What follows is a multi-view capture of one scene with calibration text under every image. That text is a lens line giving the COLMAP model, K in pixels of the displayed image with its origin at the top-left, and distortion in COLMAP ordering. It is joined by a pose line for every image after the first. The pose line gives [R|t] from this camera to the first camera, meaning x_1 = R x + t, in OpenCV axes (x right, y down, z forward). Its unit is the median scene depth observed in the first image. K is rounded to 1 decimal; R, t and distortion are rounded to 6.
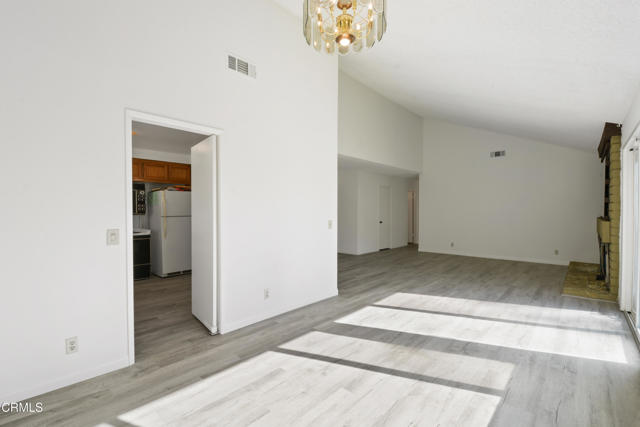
lens RADIAL K [[279.5, 0, 325.3], [0, 279.5, 213.5], [0, 0, 1]] dist [0.002735, -0.002731]
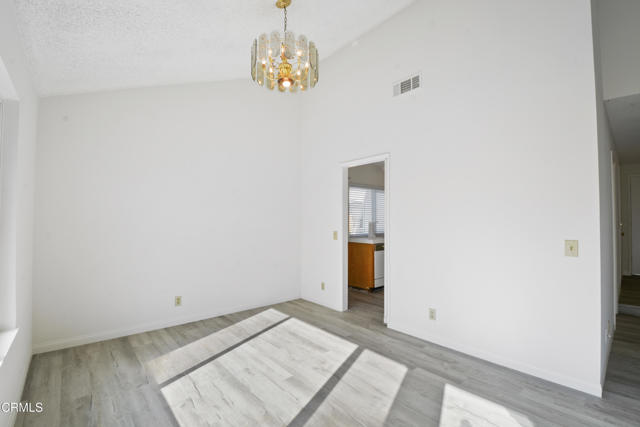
lens RADIAL K [[279.5, 0, 322.8], [0, 279.5, 214.7], [0, 0, 1]] dist [0.002735, -0.002731]
pose [[-0.094026, -0.023110, -0.995302, 0.973329], [-0.009399, 0.999707, -0.022324, -0.010647], [0.995525, 0.007256, -0.094215, 0.987850]]
